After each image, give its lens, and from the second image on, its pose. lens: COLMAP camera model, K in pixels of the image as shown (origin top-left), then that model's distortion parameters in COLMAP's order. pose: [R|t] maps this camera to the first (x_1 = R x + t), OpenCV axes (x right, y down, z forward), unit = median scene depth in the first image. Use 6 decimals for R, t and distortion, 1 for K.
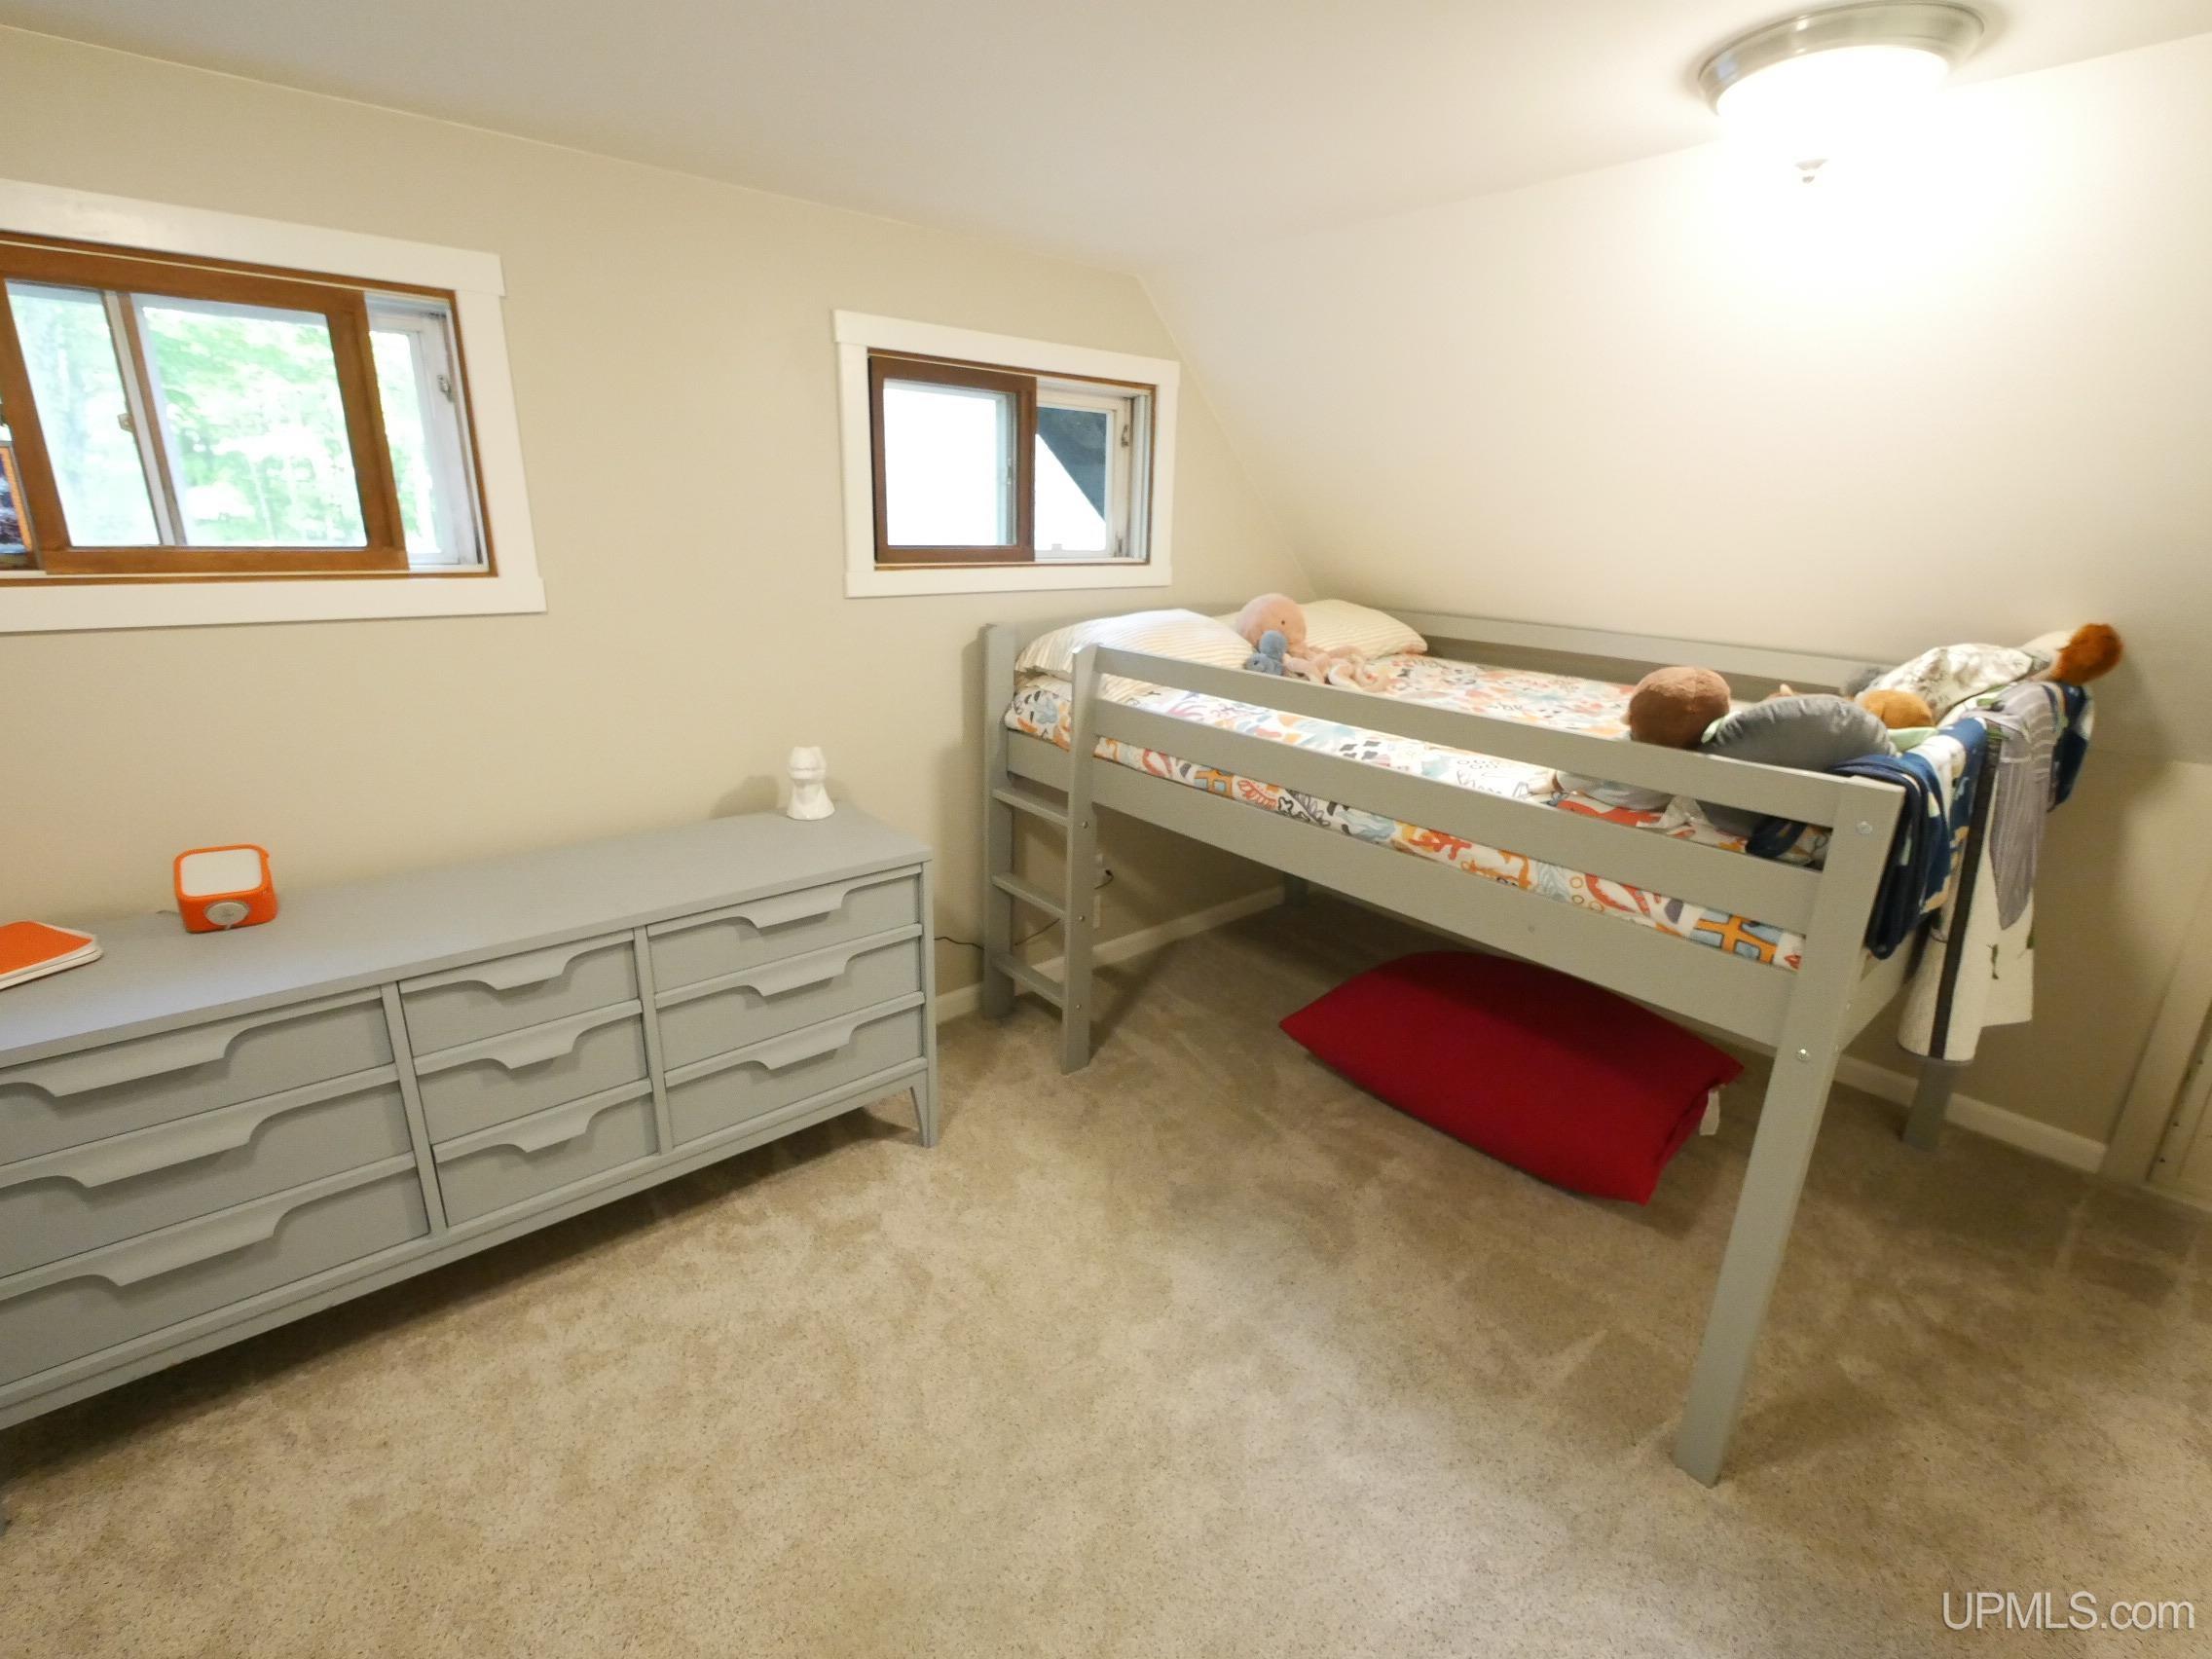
lens RADIAL K [[1013.7, 0, 1109.2], [0, 1013.7, 828.0], [0, 0, 1]] dist [-0.010927, 0.000502]
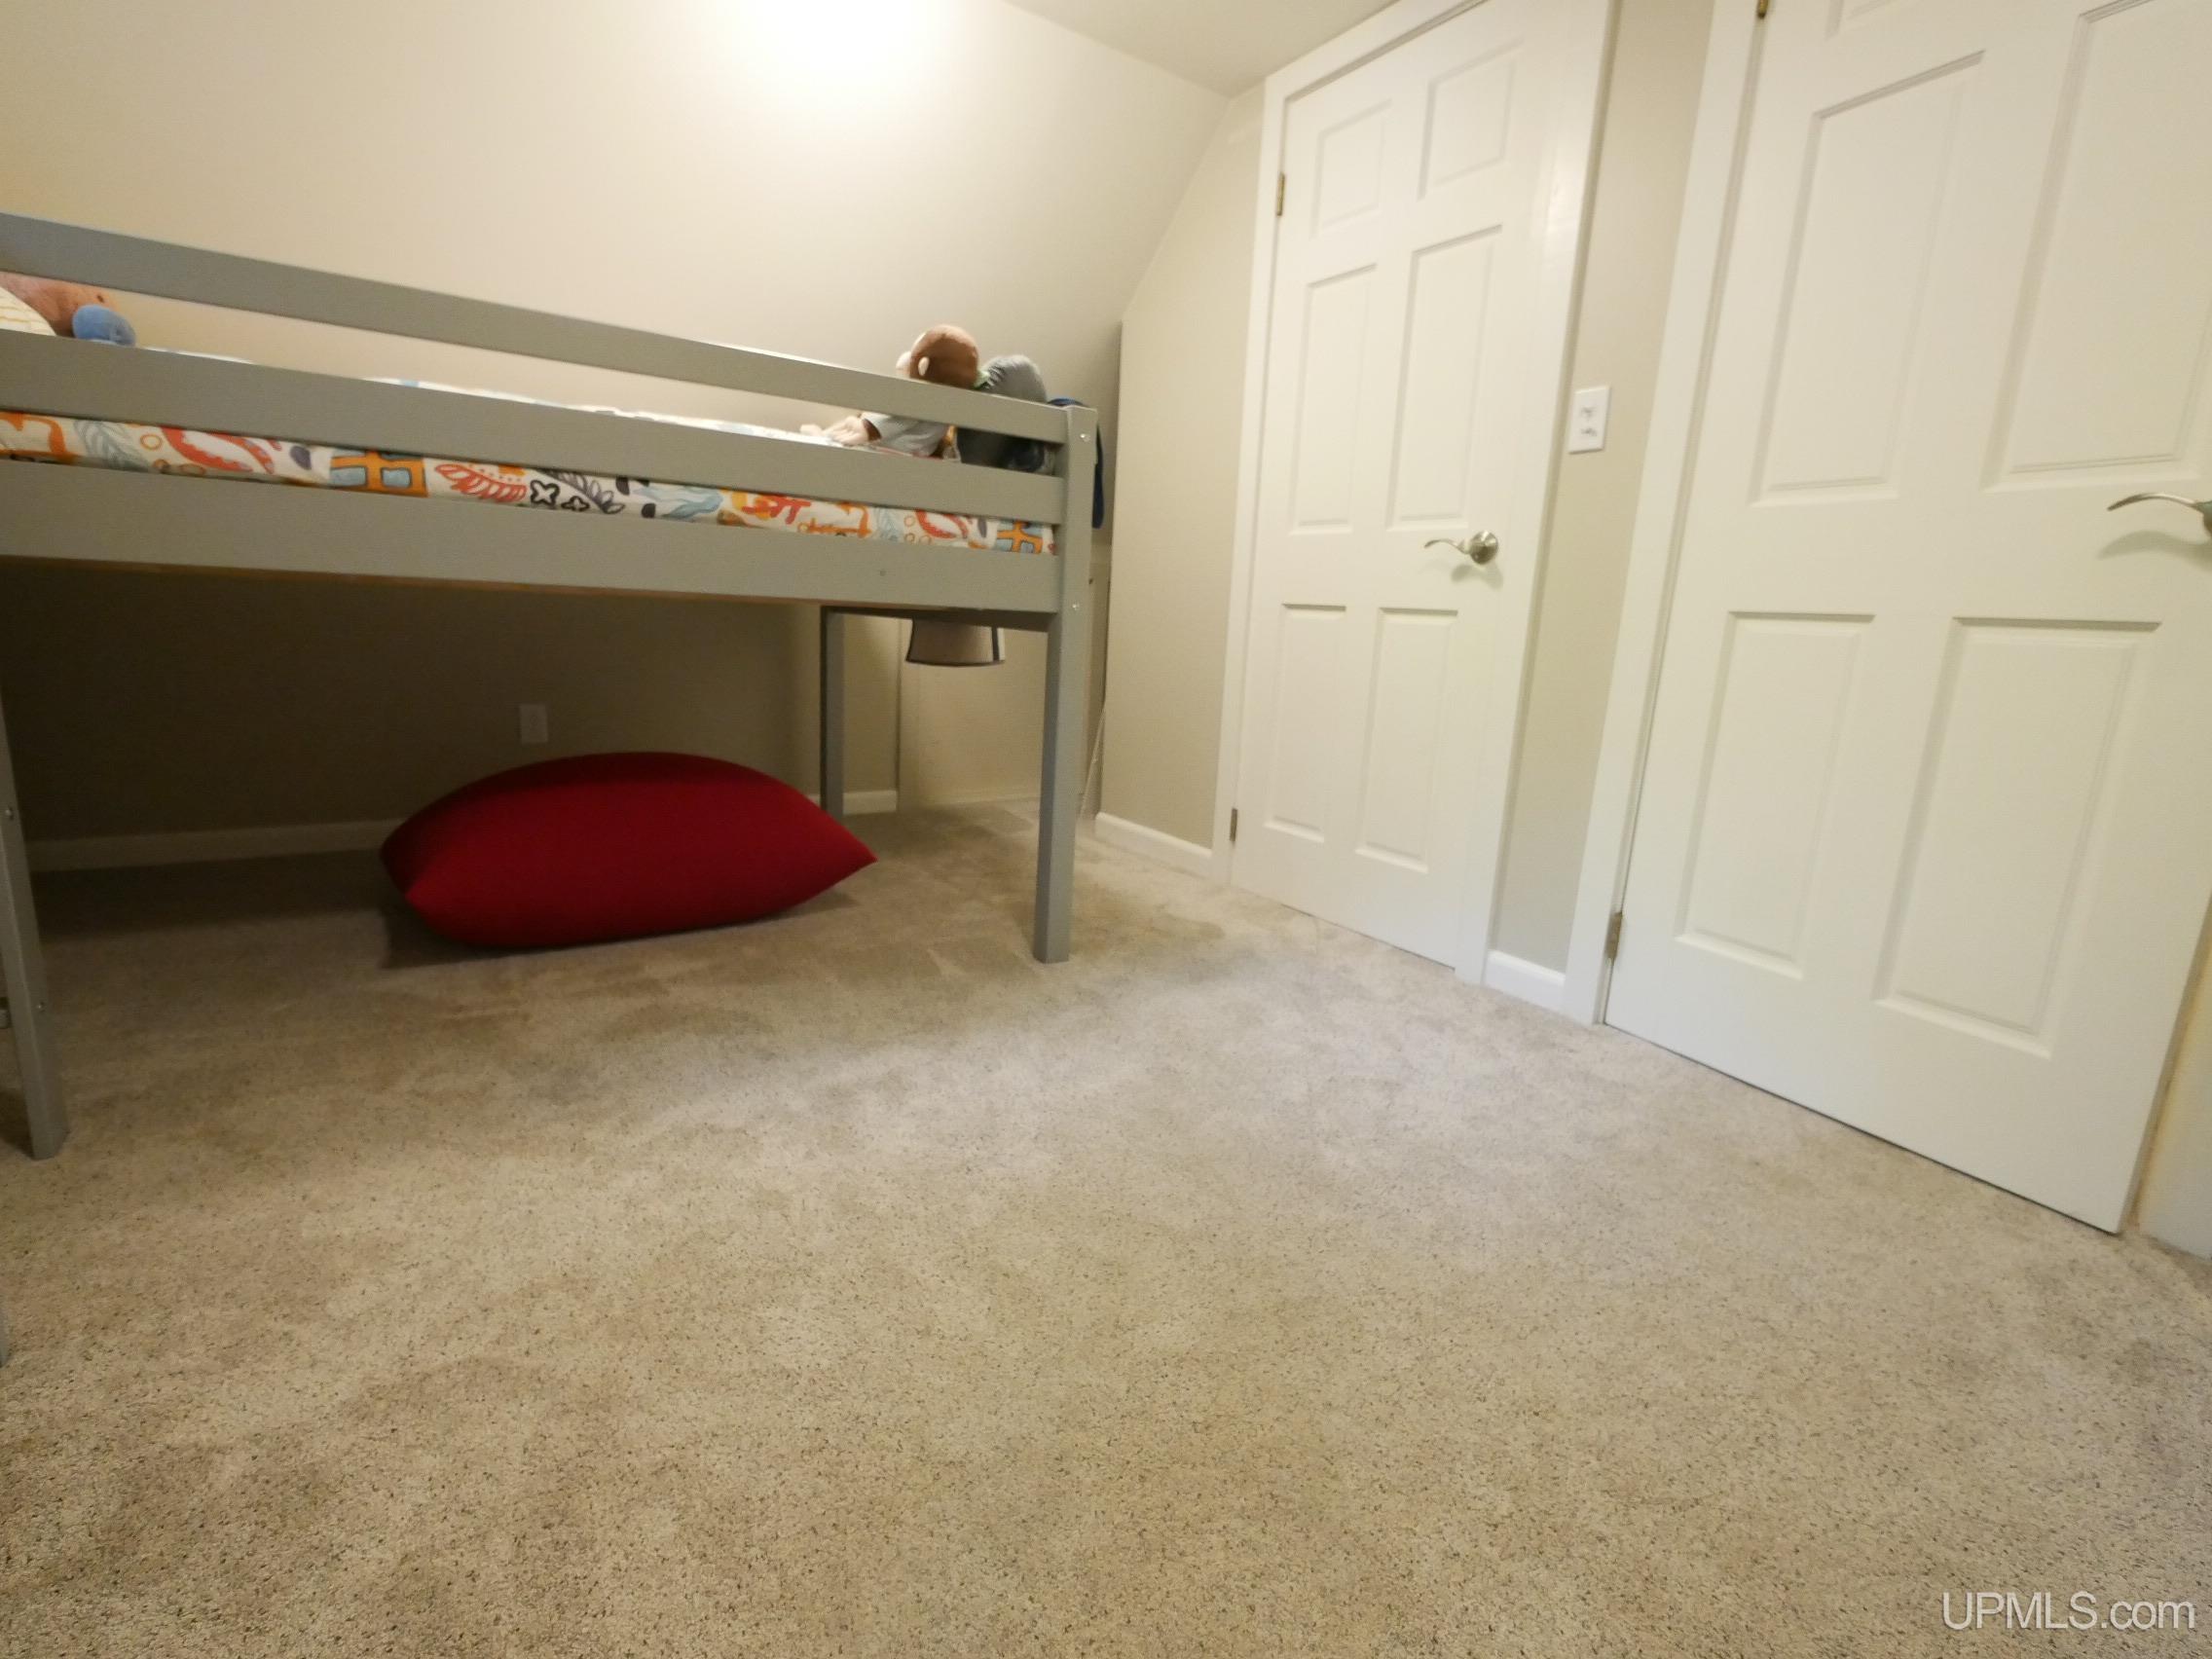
lens RADIAL K [[1013.7, 0, 1112.9], [0, 1013.7, 826.3], [0, 0, 1]] dist [-0.010927, 0.000502]
pose [[0.083963, -0.222852, 0.971230, -0.607978], [0.253099, 0.947477, 0.195521, 0.184467], [-0.963790, 0.229401, 0.135957, 0.595605]]
